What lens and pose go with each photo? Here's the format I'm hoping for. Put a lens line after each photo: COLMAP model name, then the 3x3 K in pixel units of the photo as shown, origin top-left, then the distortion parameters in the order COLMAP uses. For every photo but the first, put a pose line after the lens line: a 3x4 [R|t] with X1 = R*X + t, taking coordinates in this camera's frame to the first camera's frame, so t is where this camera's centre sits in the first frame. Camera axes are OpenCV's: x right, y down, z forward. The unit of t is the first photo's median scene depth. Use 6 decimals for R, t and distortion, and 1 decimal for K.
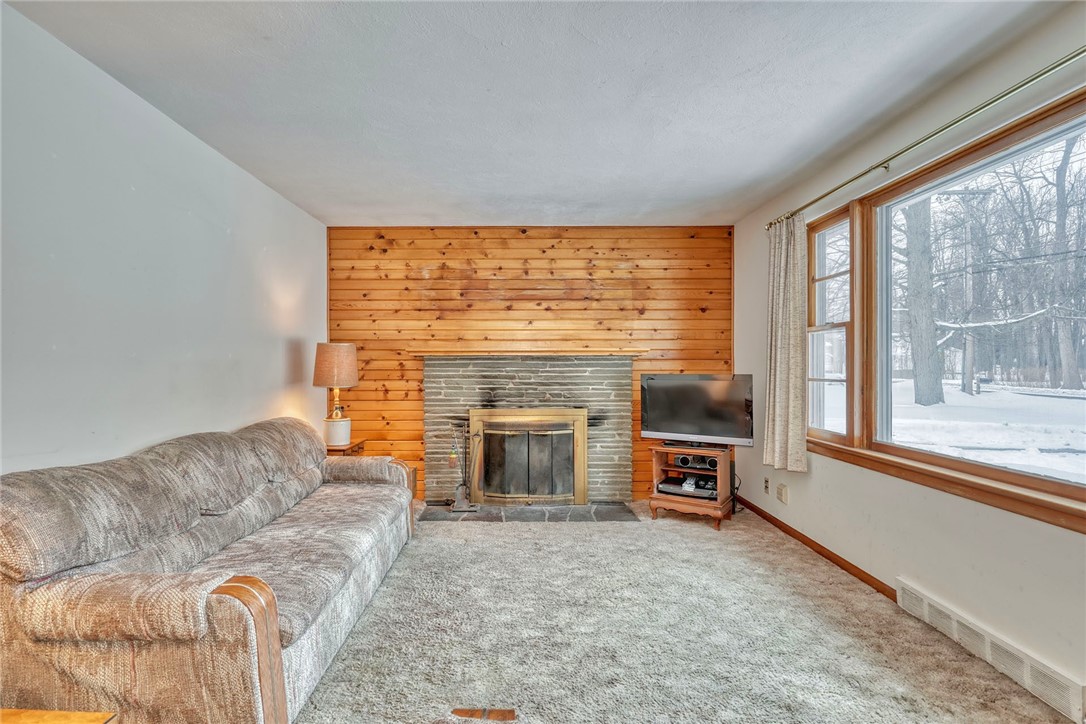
lens RADIAL K [[495.5, 0, 517.0], [0, 495.5, 371.8], [0, 0, 1]] dist [-0.011280, 0.003238]
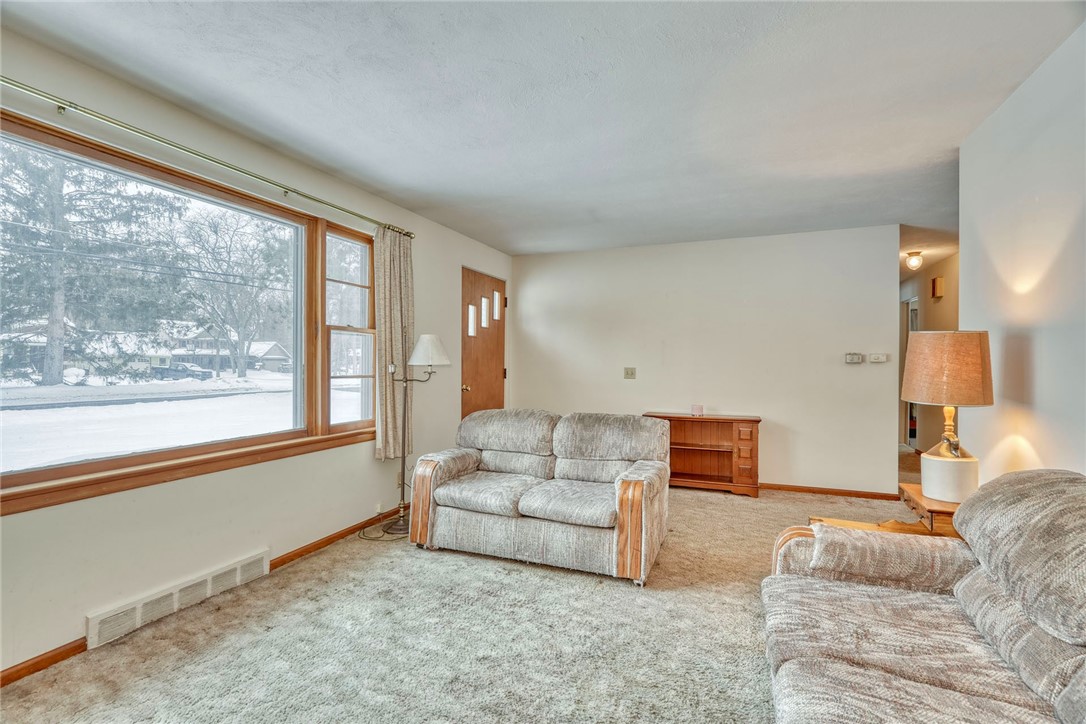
lens RADIAL K [[495.5, 0, 540.0], [0, 495.5, 370.6], [0, 0, 1]] dist [-0.011280, 0.003238]
pose [[-0.927126, -0.009687, 0.374626, -0.183701], [0.001782, 0.999541, 0.030257, -0.018173], [-0.374747, 0.028719, -0.926682, 1.106895]]
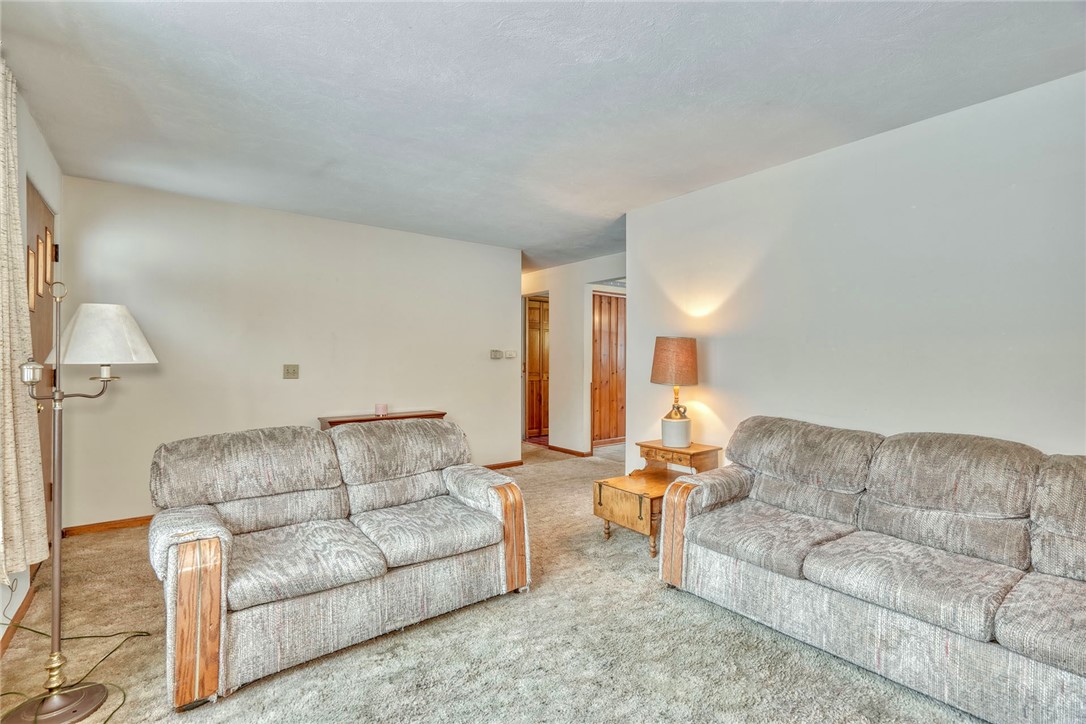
lens RADIAL K [[495.5, 0, 542.5], [0, 495.5, 366.8], [0, 0, 1]] dist [-0.011280, 0.003238]
pose [[-0.785502, 0.008105, -0.618806, 0.418943], [-0.010350, 0.999602, 0.026231, -0.014522], [0.618772, 0.027009, -0.785106, 0.924405]]
